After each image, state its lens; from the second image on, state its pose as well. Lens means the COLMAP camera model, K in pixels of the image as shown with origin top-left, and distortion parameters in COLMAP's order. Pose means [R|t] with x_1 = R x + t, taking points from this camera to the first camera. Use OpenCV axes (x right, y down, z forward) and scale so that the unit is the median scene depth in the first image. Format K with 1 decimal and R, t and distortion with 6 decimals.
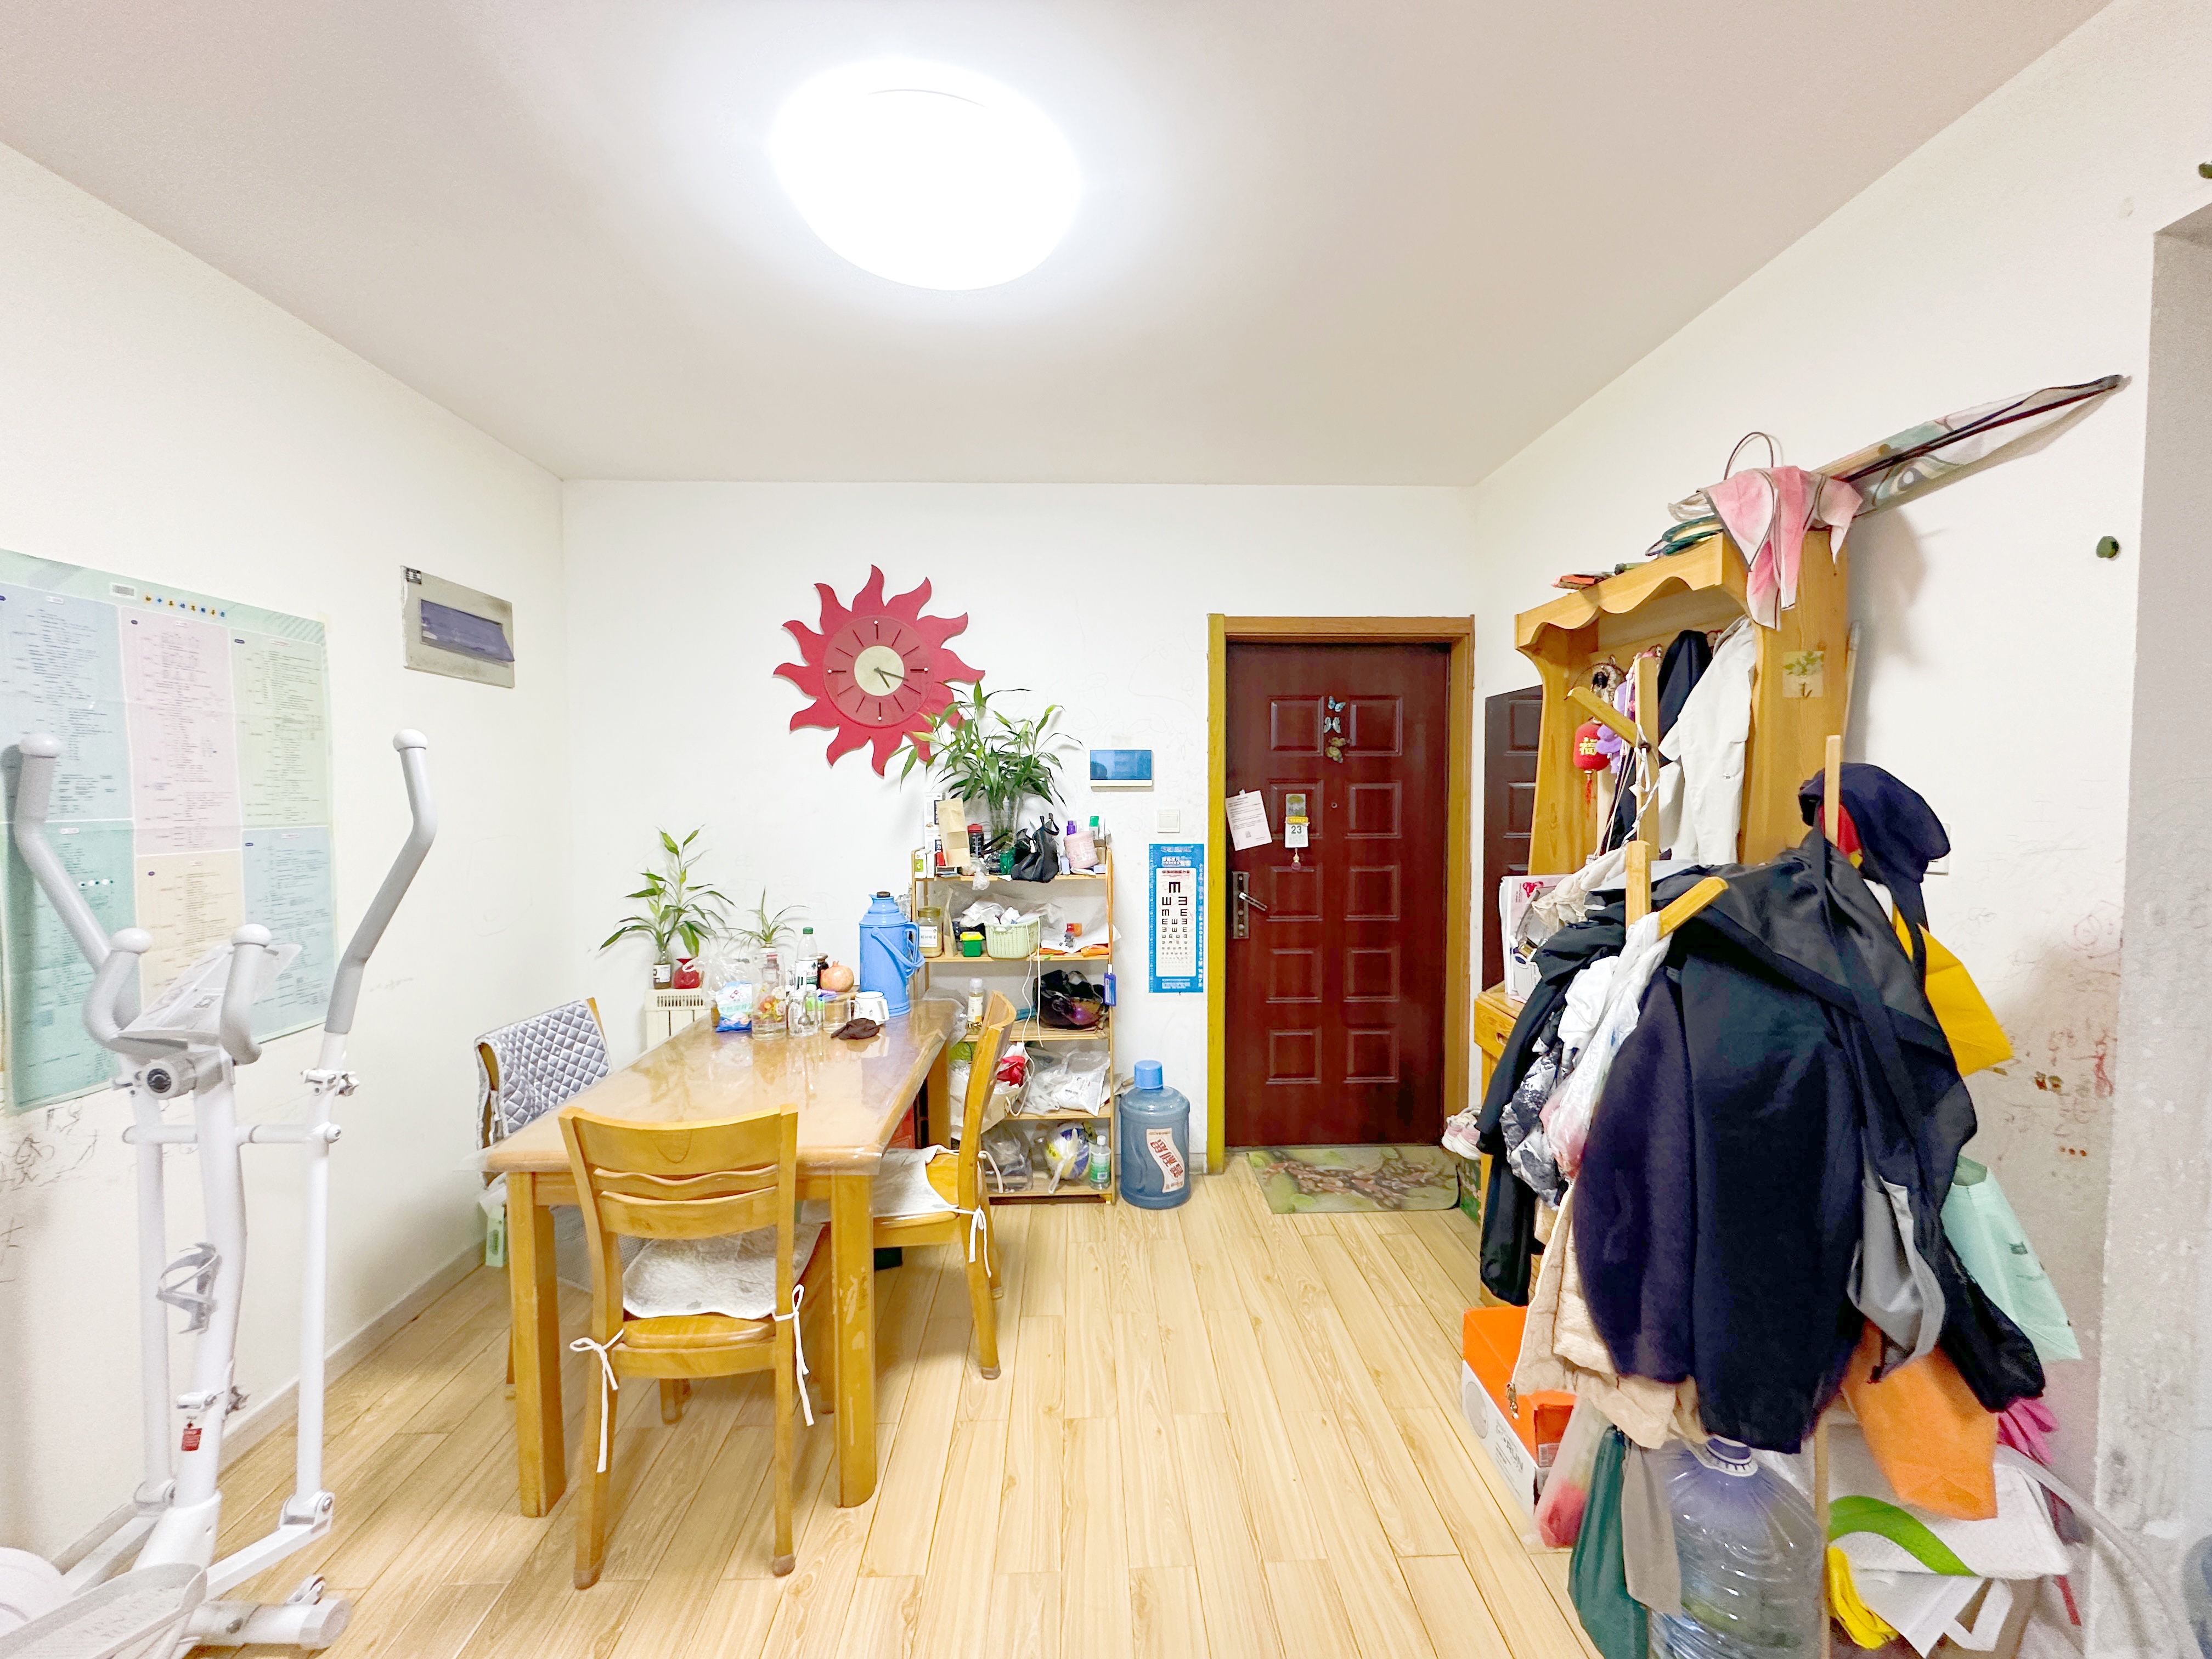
lens RADIAL K [[884.8, 0, 1099.0], [0, 884.8, 829.4], [0, 0, 1]] dist [0.004610, 0.000683]
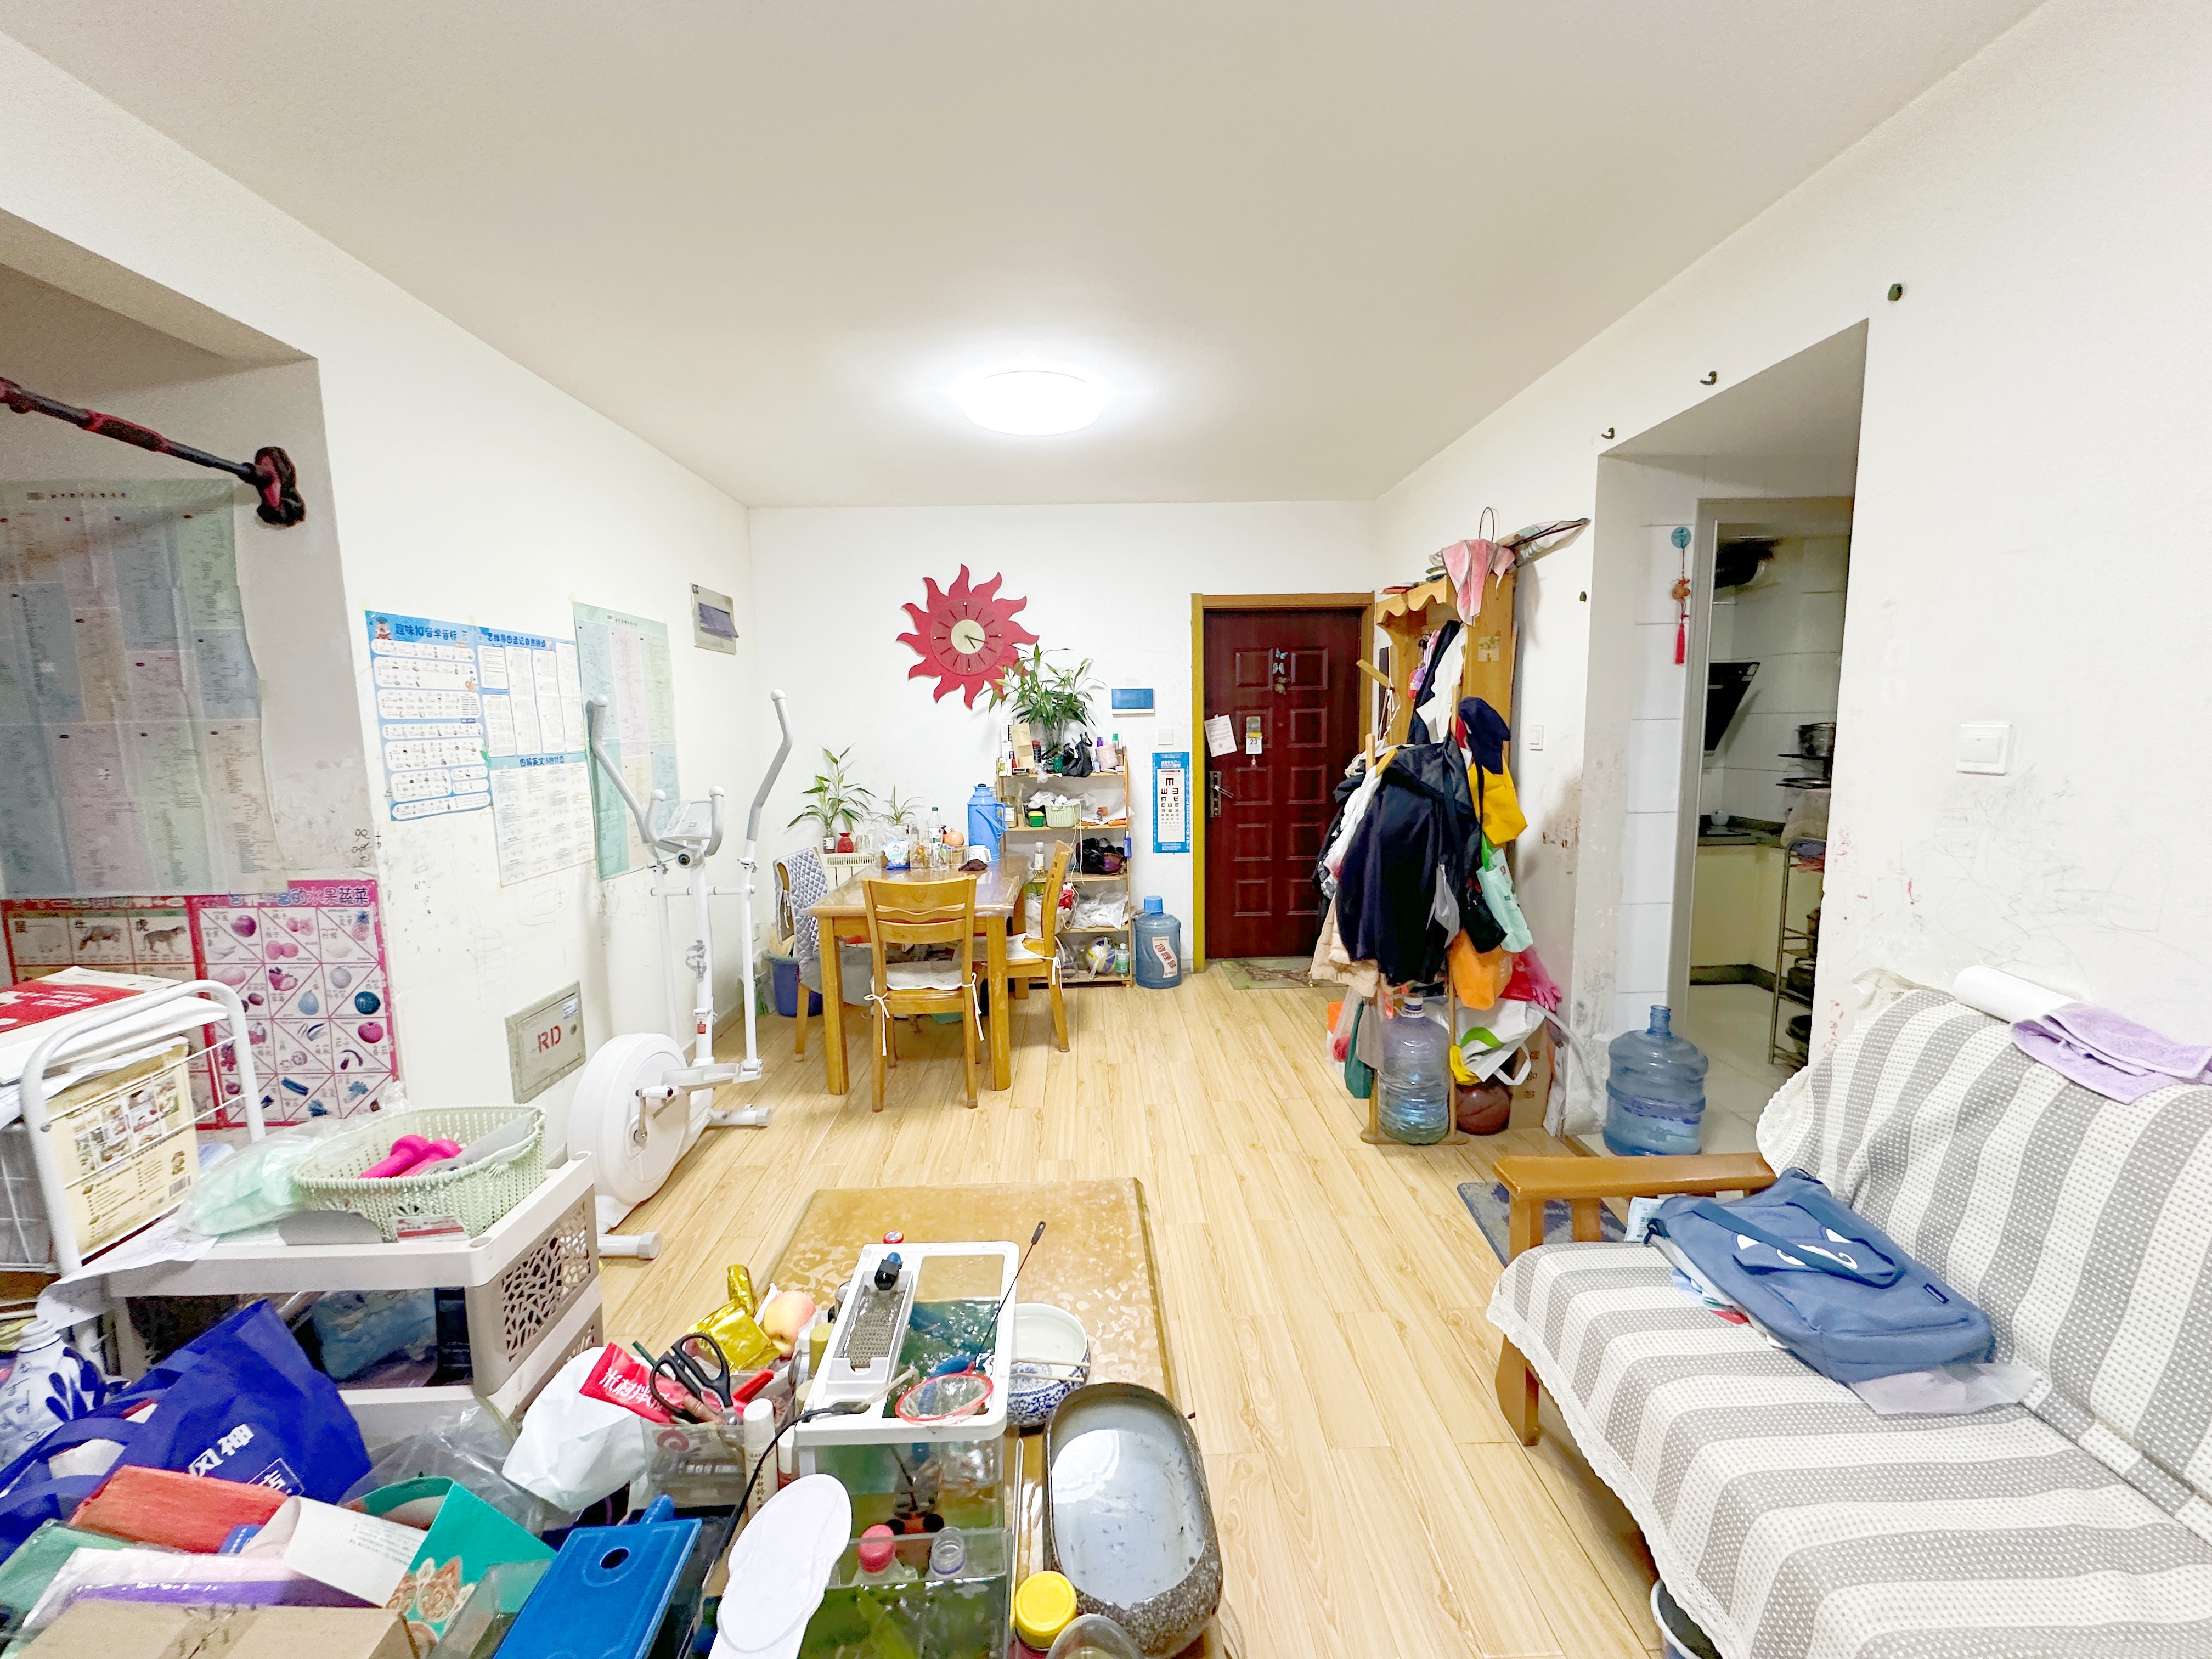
lens RADIAL K [[884.8, 0, 1104.3], [0, 884.8, 831.5], [0, 0, 1]] dist [0.004610, 0.000683]
pose [[0.999887, -0.014804, -0.002747, -0.022838], [0.014980, 0.996491, 0.082351, 0.026727], [0.001518, -0.082383, 0.996600, -0.515247]]
